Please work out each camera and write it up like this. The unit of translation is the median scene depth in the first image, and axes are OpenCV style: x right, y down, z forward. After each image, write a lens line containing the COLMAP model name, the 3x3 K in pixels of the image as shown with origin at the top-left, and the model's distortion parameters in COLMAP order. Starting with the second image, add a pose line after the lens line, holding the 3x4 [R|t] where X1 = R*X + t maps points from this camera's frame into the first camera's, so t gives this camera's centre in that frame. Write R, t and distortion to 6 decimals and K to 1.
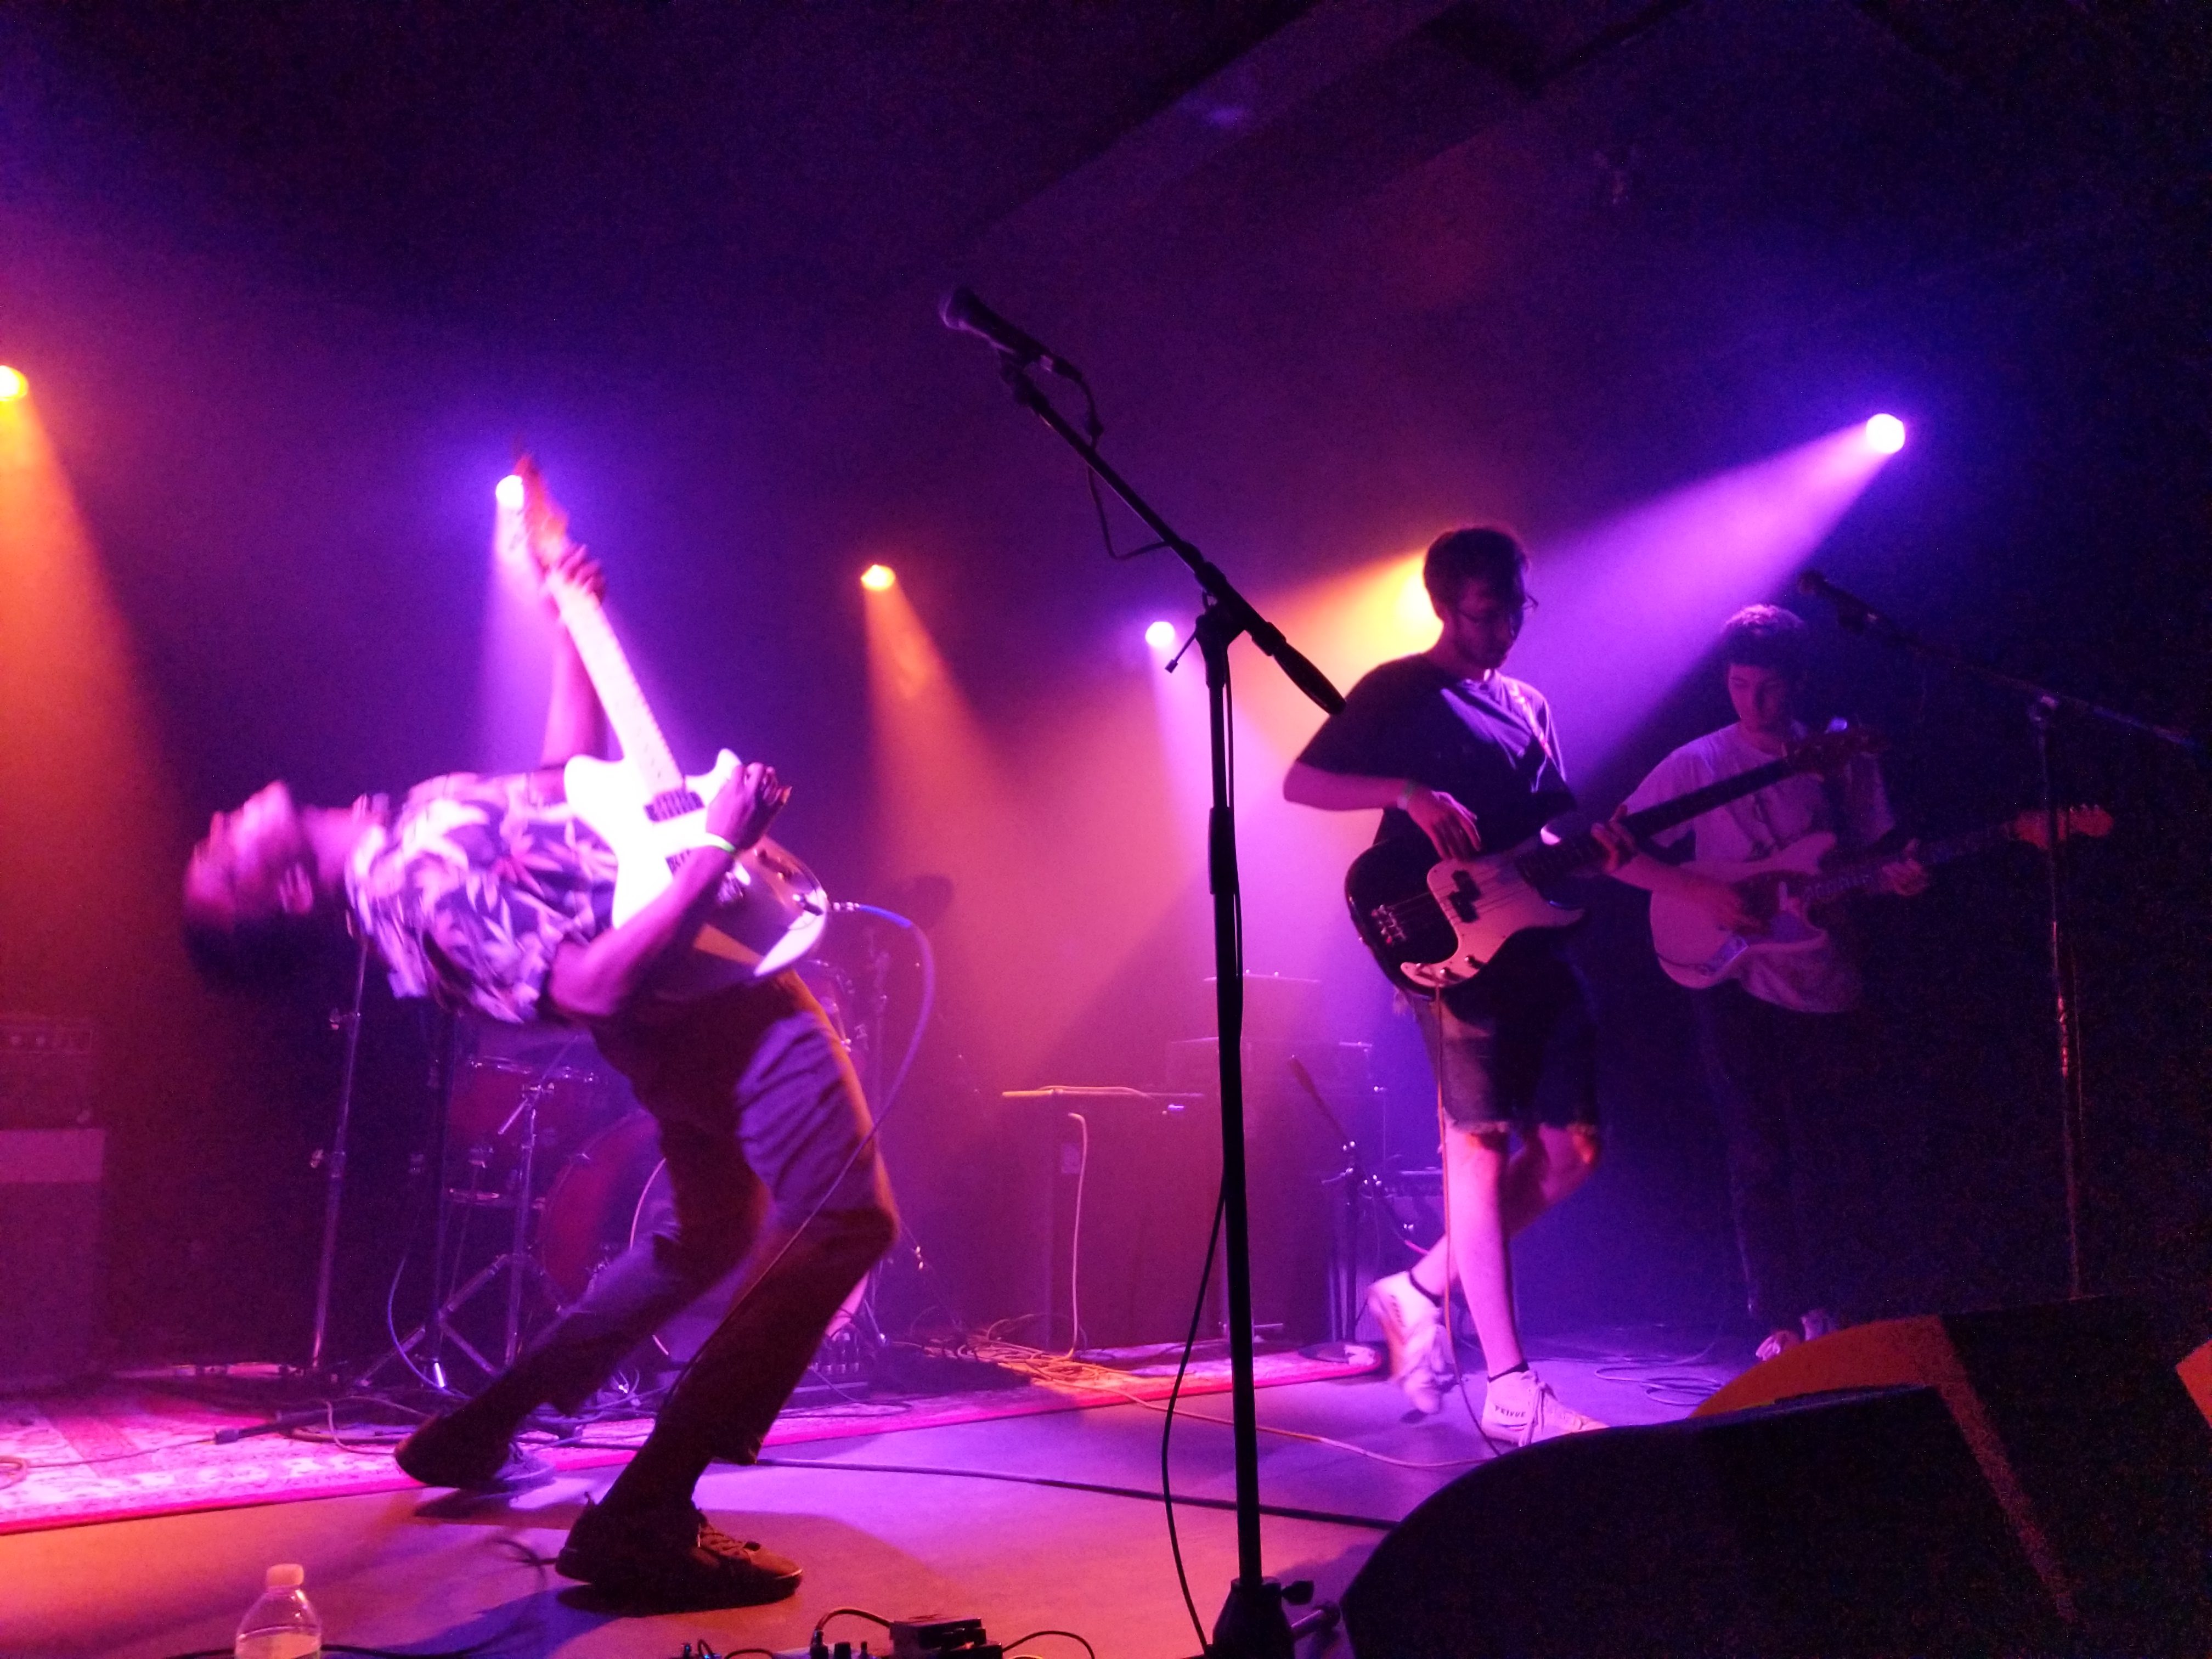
lens RADIAL K [[1821.8, 0, 1096.3], [0, 1821.8, 817.0], [0, 0, 1]] dist [-0.004161, 0.003204]
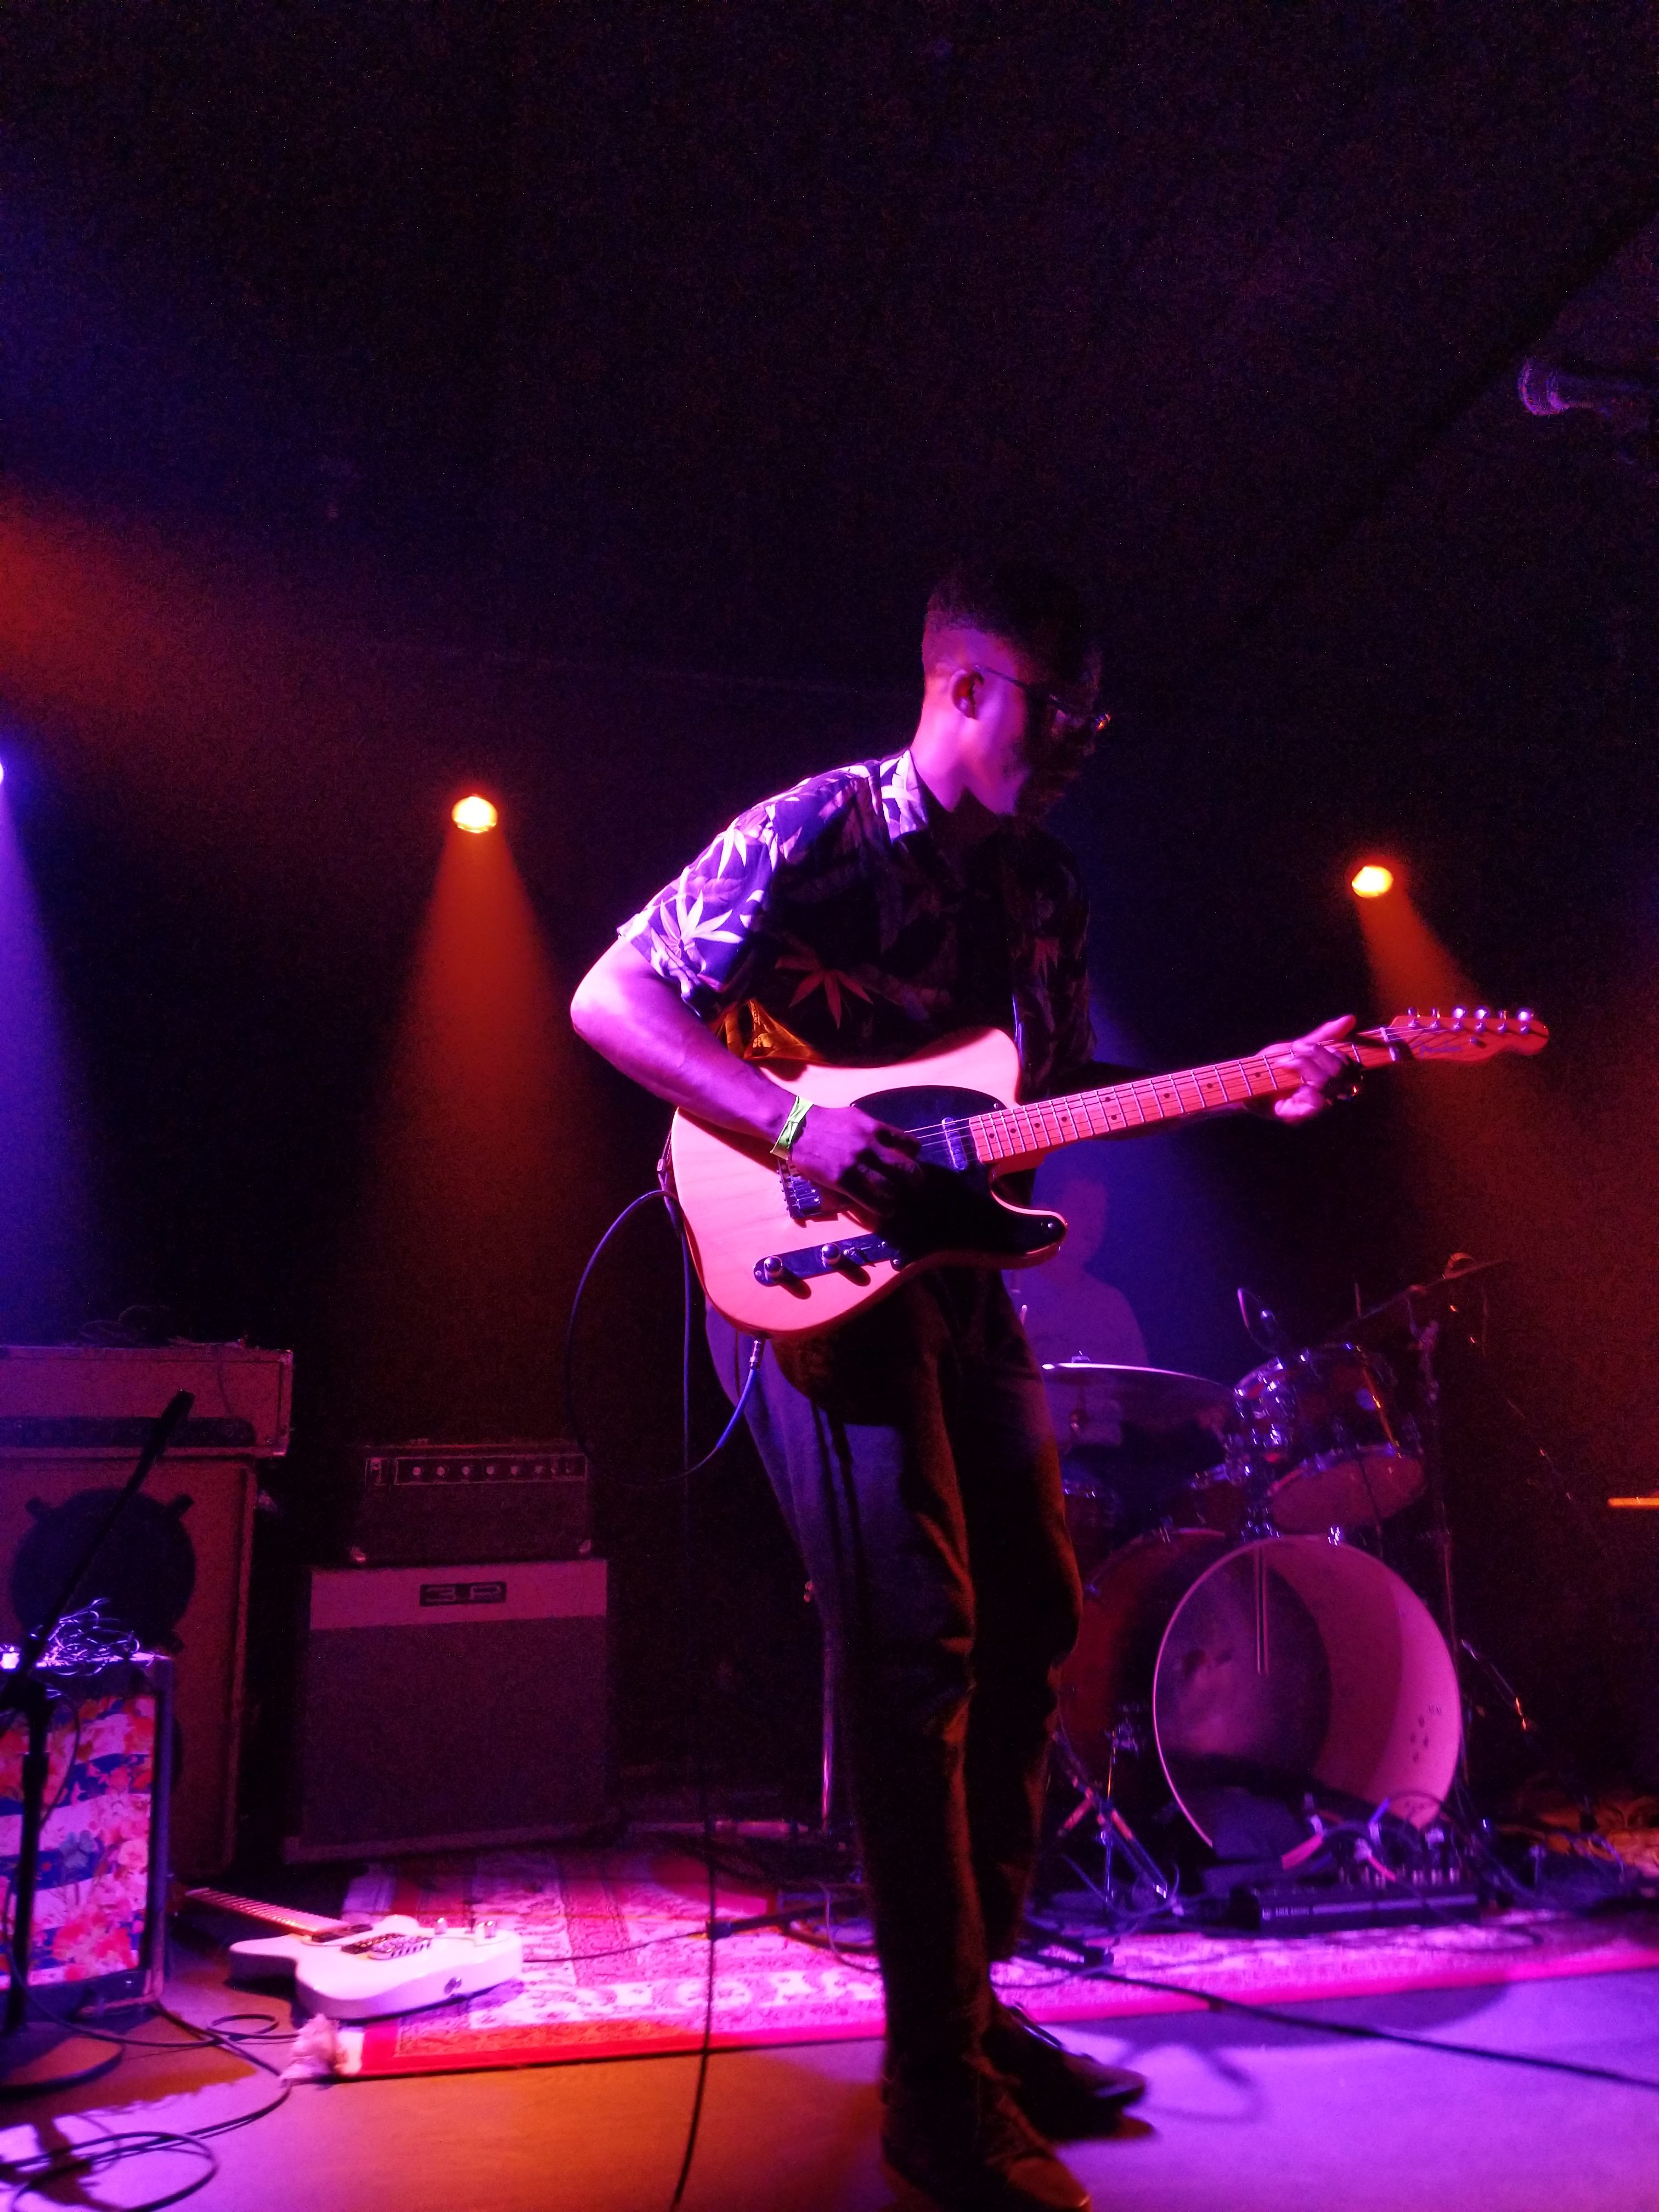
lens RADIAL K [[1680.5, 0, 835.2], [0, 1680.5, 1056.6], [0, 0, 1]] dist [-0.007127, -0.008053]
pose [[0.900891, -0.116132, -0.418222, -0.038382], [0.085369, 0.992130, -0.091602, -0.000657], [0.425568, 0.046820, 0.903714, 0.274087]]
